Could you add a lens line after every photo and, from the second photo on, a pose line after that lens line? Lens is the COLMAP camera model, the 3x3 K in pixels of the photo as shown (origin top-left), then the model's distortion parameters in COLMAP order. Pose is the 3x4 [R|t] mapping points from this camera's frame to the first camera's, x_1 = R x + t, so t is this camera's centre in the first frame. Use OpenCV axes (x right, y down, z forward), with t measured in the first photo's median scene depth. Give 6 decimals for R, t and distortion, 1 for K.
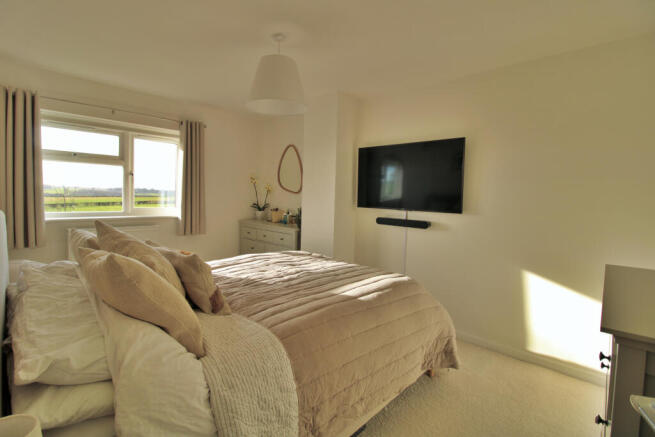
lens RADIAL K [[307.1, 0, 324.0], [0, 307.1, 210.2], [0, 0, 1]] dist [-0.002091, -0.000788]
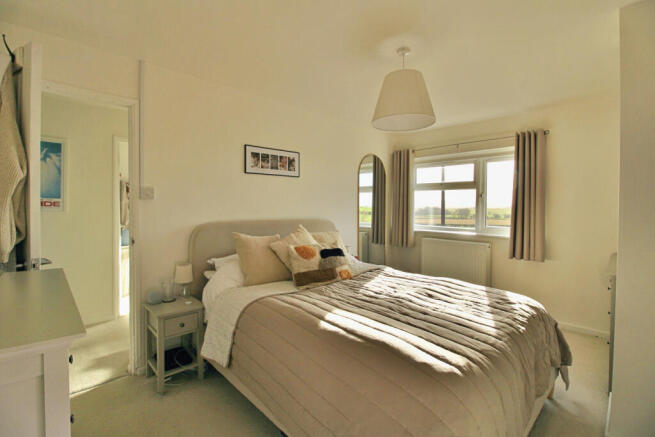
lens RADIAL K [[307.1, 0, 324.0], [0, 307.1, 210.2], [0, 0, 1]] dist [-0.002091, -0.000788]
pose [[-0.063565, -0.015277, -0.997861, 0.662133], [-0.065064, 0.997819, -0.011132, -0.021707], [0.995855, 0.064217, -0.064420, 0.668522]]
